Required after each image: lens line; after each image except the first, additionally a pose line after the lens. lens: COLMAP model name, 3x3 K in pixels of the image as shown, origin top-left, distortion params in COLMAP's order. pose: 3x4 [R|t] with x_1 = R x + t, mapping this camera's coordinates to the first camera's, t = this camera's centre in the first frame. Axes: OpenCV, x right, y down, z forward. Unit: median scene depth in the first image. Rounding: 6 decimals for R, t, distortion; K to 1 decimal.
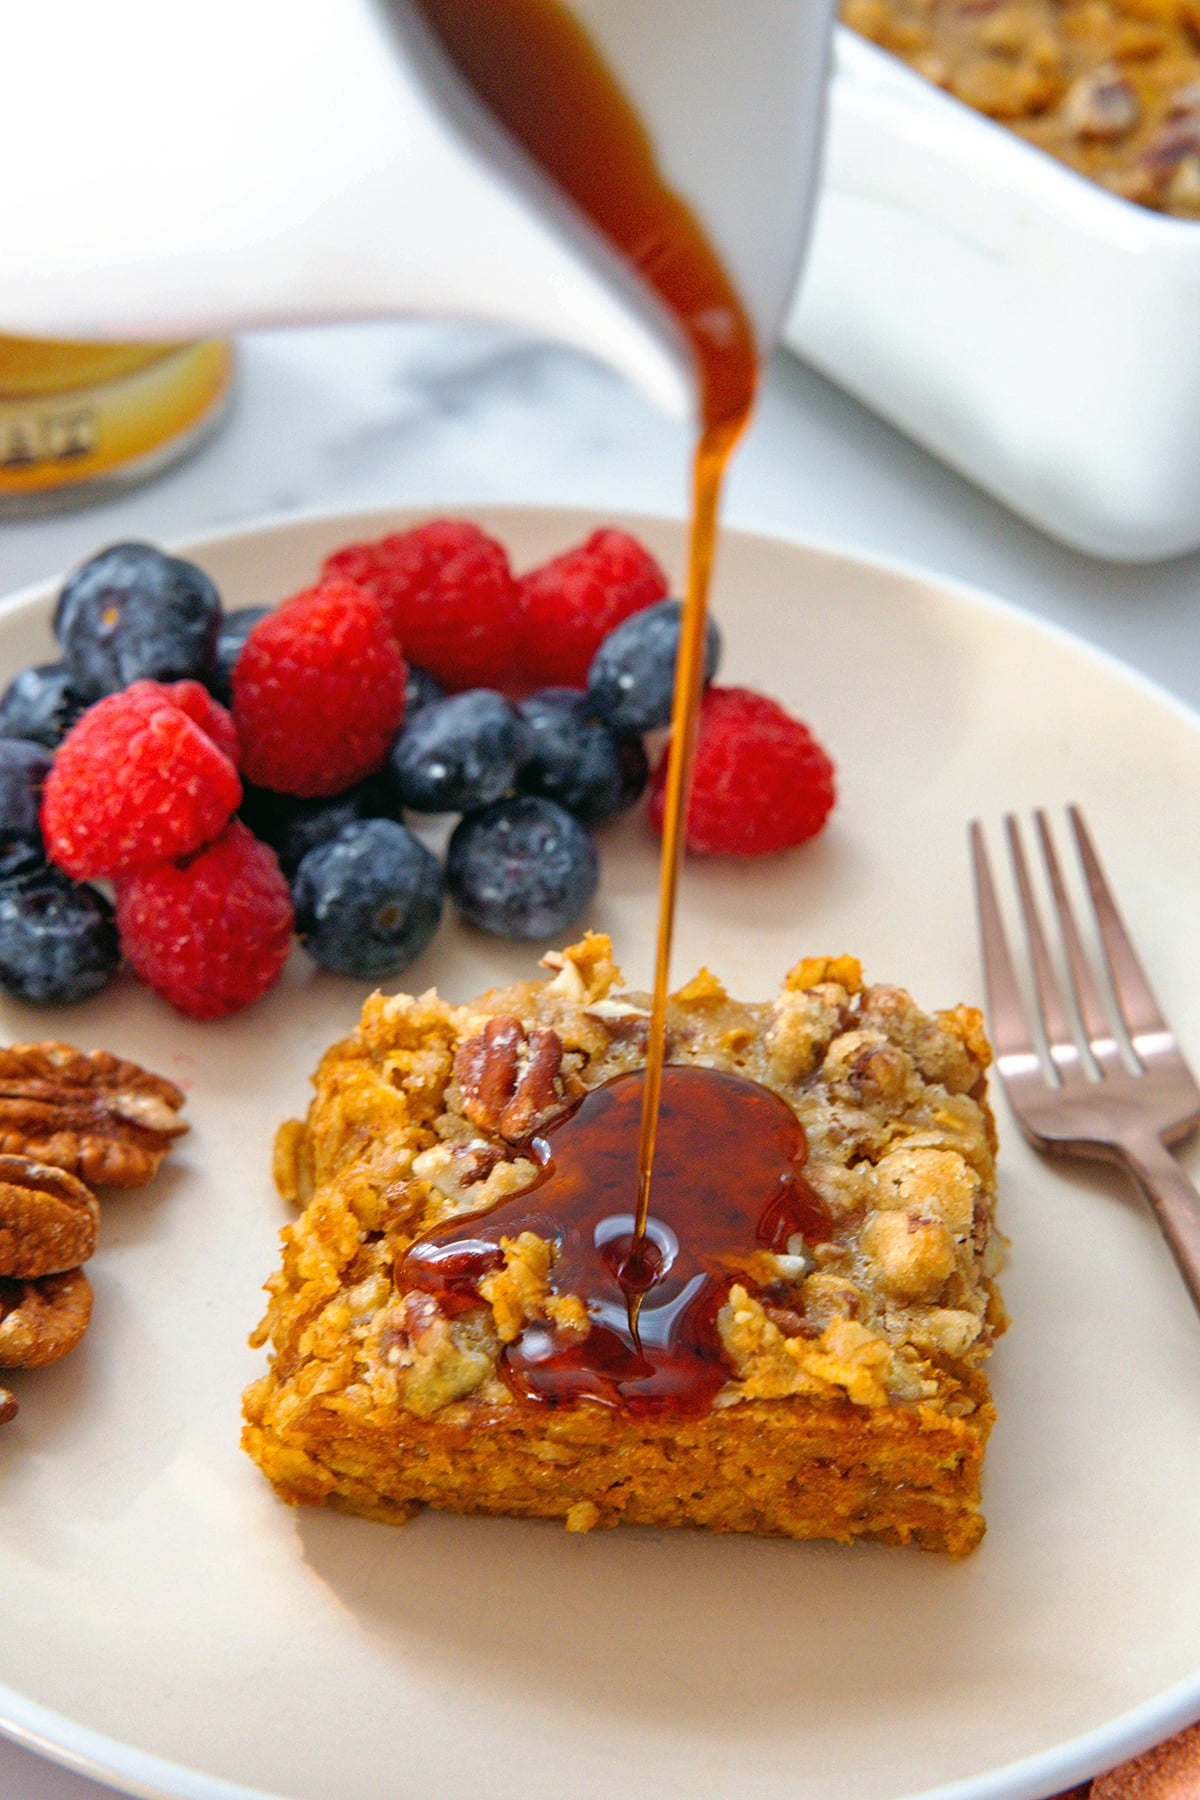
lens RADIAL K [[3384.0, 0, 566.8], [0, 3384.0, 902.5], [0, 0, 1]] dist [0.028466, 0.489958]
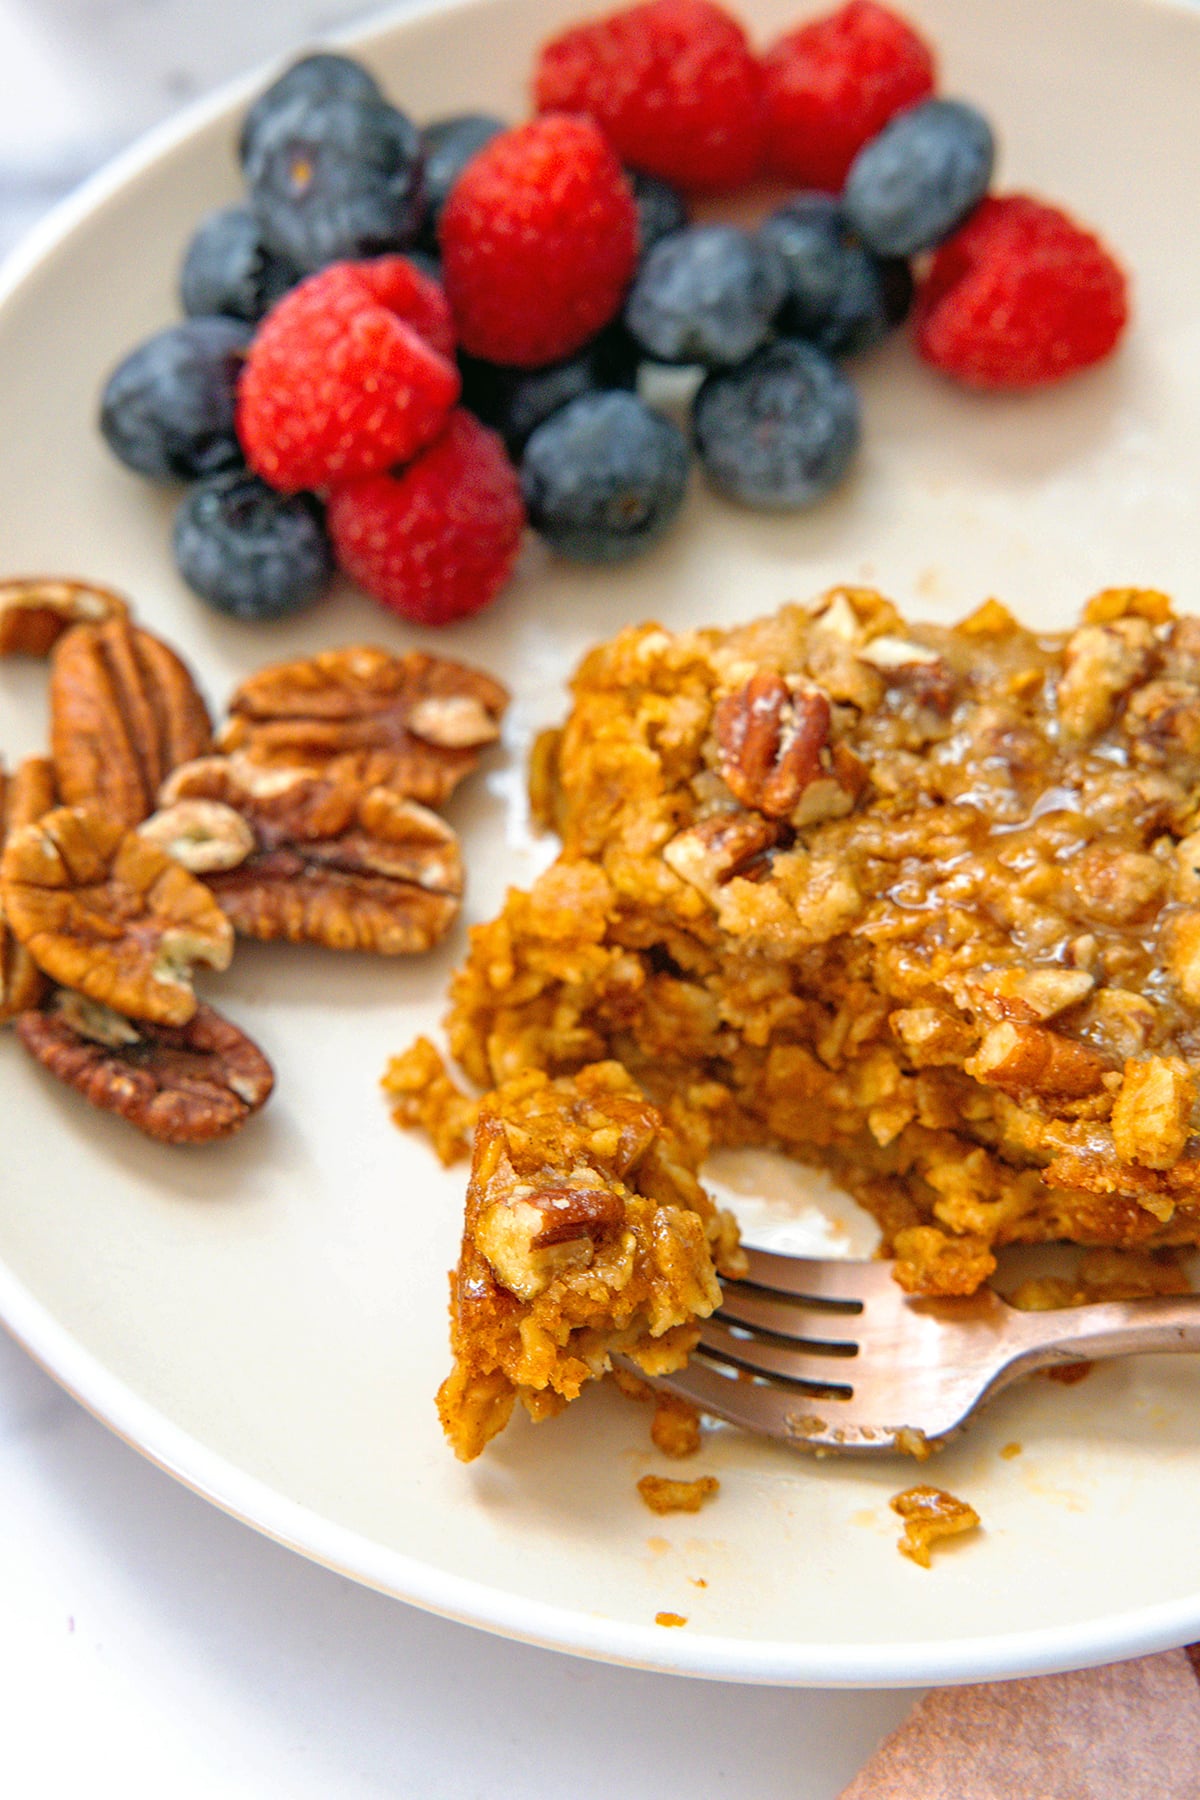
lens RADIAL K [[3384.0, 0, 566.8], [0, 3384.0, 902.5], [0, 0, 1]] dist [0.028466, 0.489958]
pose [[0.996271, -0.022161, -0.083382, 0.004215], [0.045958, 0.954236, 0.295503, -0.177778], [0.073018, -0.298233, 0.951696, 0.118154]]
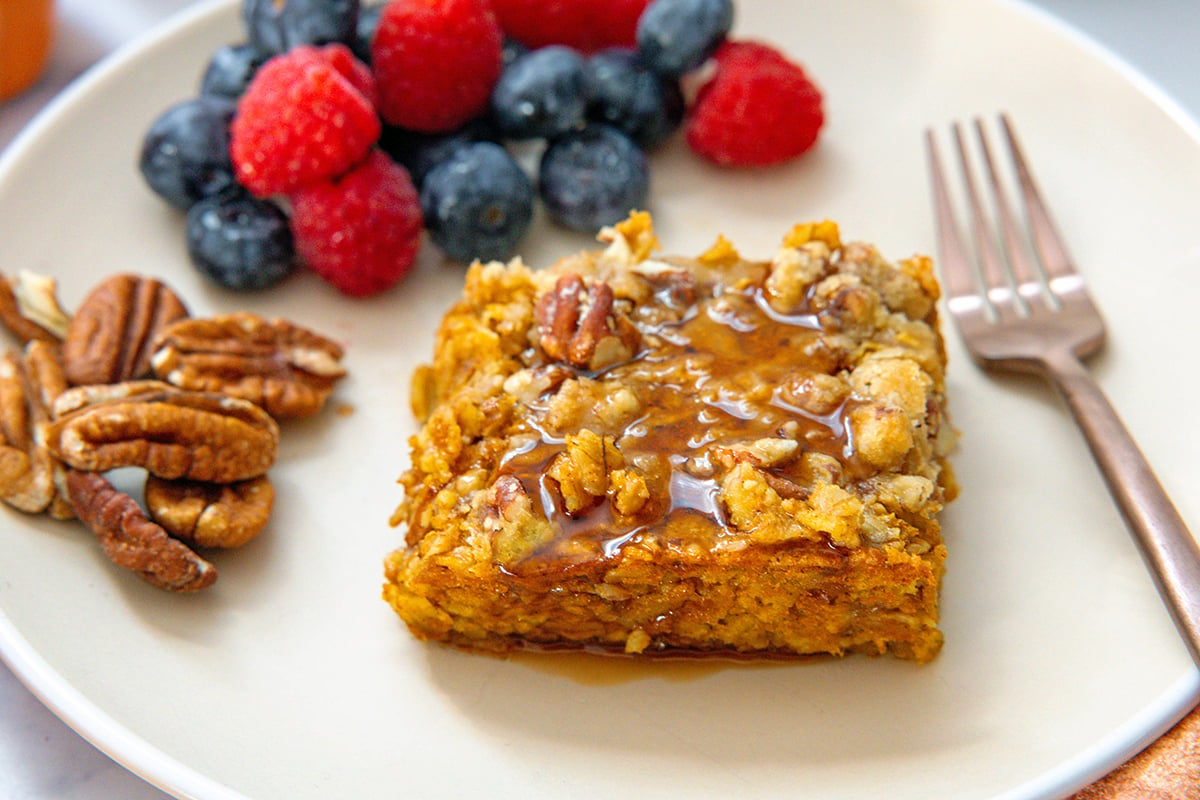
lens RADIAL K [[2256.0, 0, 600.0], [0, 2256.0, 400.0], [0, 0, 1]] dist [0.028466, 0.489958]
pose [[0.998054, -0.038113, -0.049356, 0.034649], [0.040233, 0.998277, 0.042704, 0.044706], [0.047644, -0.044606, 0.997868, 0.109414]]
